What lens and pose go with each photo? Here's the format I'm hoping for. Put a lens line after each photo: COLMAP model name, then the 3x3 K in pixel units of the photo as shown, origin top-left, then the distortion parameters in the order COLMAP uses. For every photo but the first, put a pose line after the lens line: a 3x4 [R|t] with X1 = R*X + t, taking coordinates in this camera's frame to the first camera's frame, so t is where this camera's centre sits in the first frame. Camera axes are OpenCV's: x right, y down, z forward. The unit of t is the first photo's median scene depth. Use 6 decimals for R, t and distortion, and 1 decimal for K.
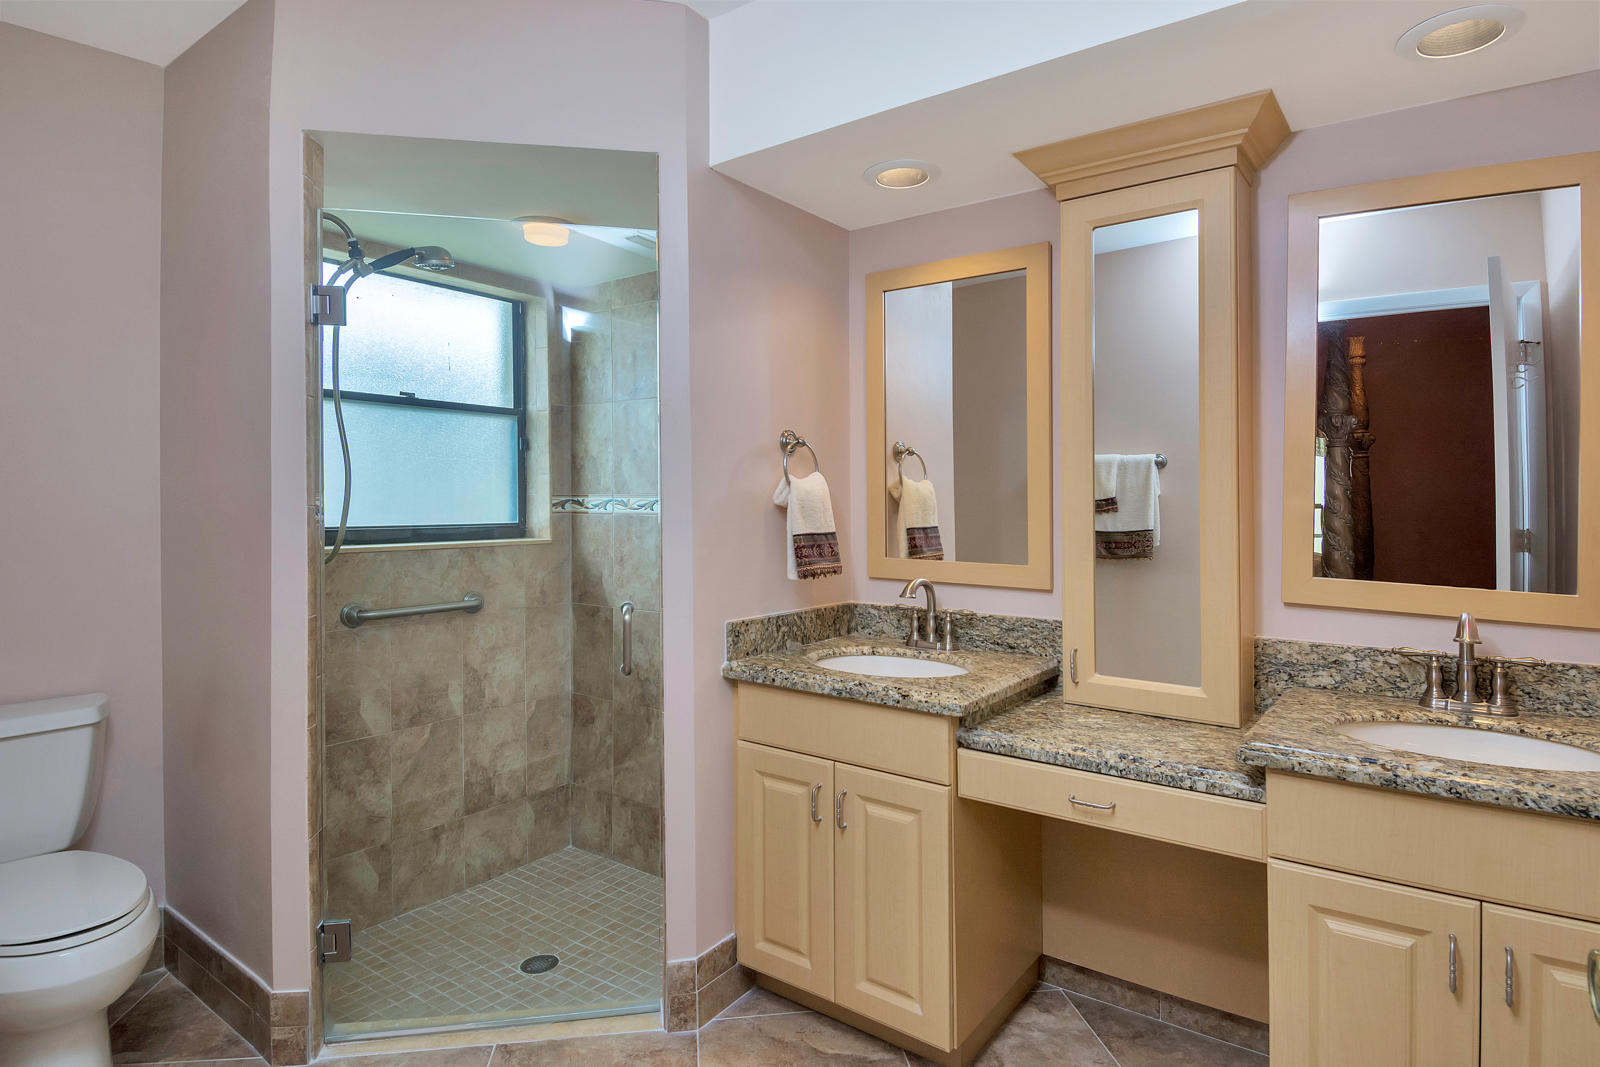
lens RADIAL K [[860.7, 0, 810.3], [0, 860.7, 522.4], [0, 0, 1]] dist [0.024792, -0.019813]
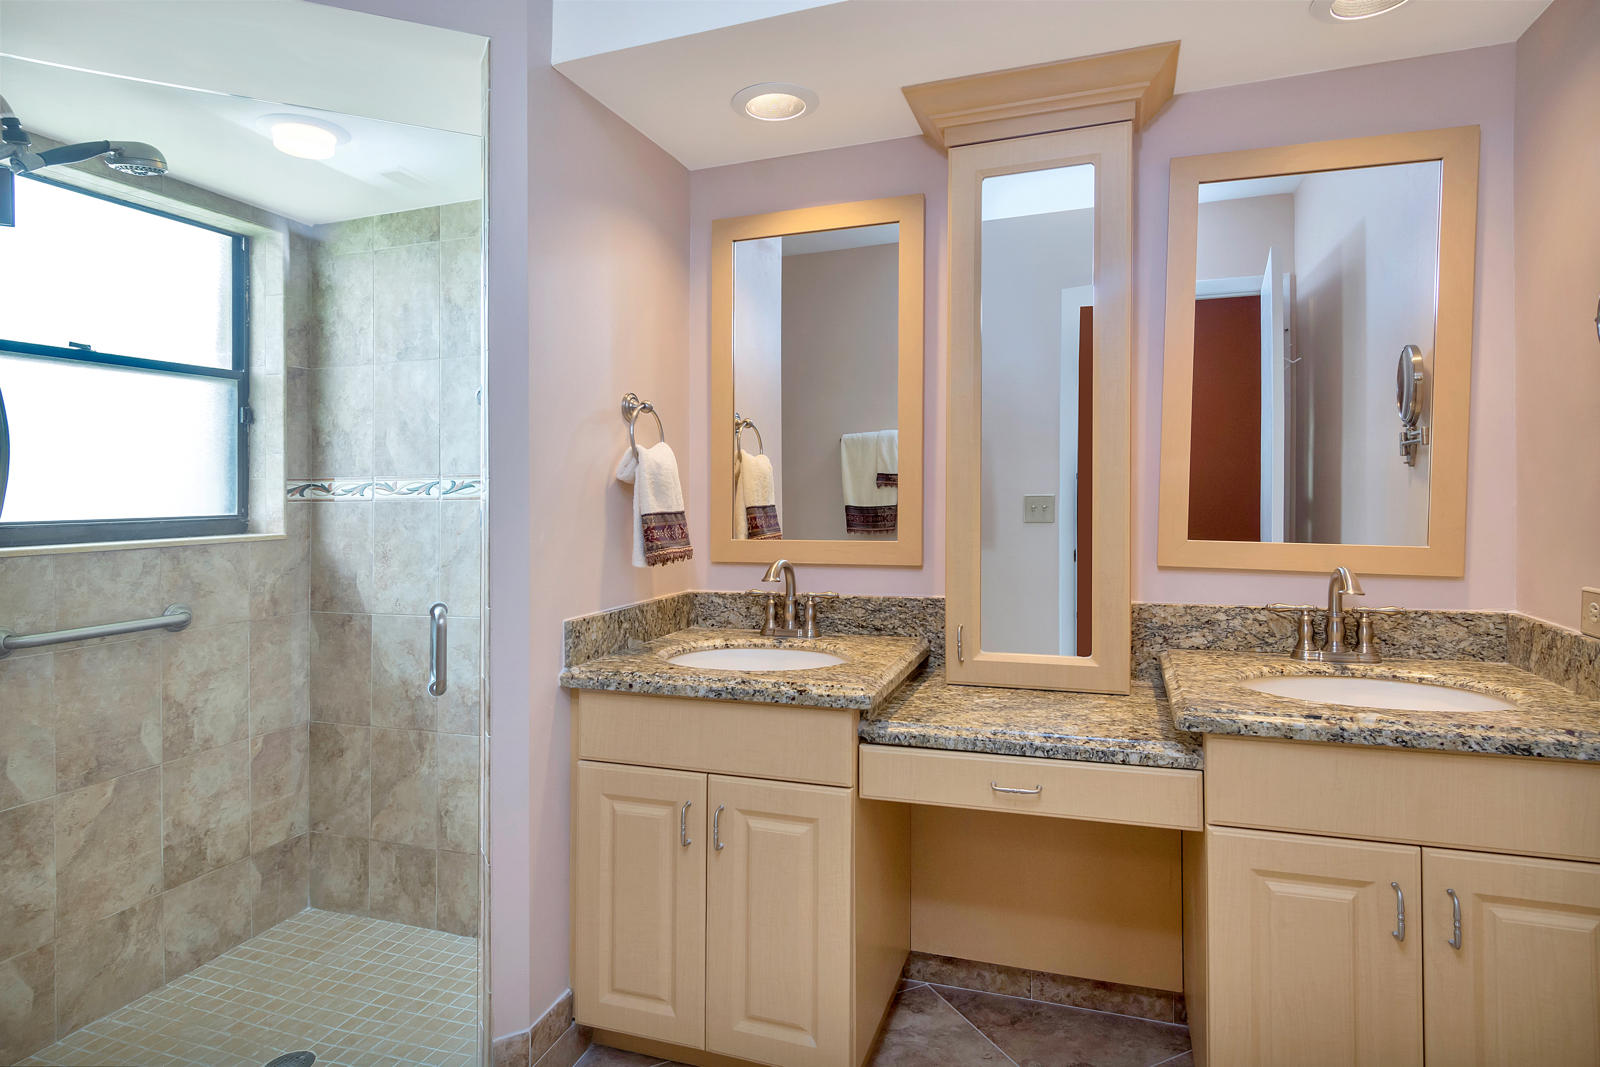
lens RADIAL K [[860.7, 0, 800.5], [0, 860.7, 507.6], [0, 0, 1]] dist [0.024792, -0.019813]
pose [[0.955792, -0.021200, 0.293278, -0.119426], [0.023455, 0.999716, -0.004174, 0.014541], [-0.293106, 0.010868, 0.956018, 0.128520]]
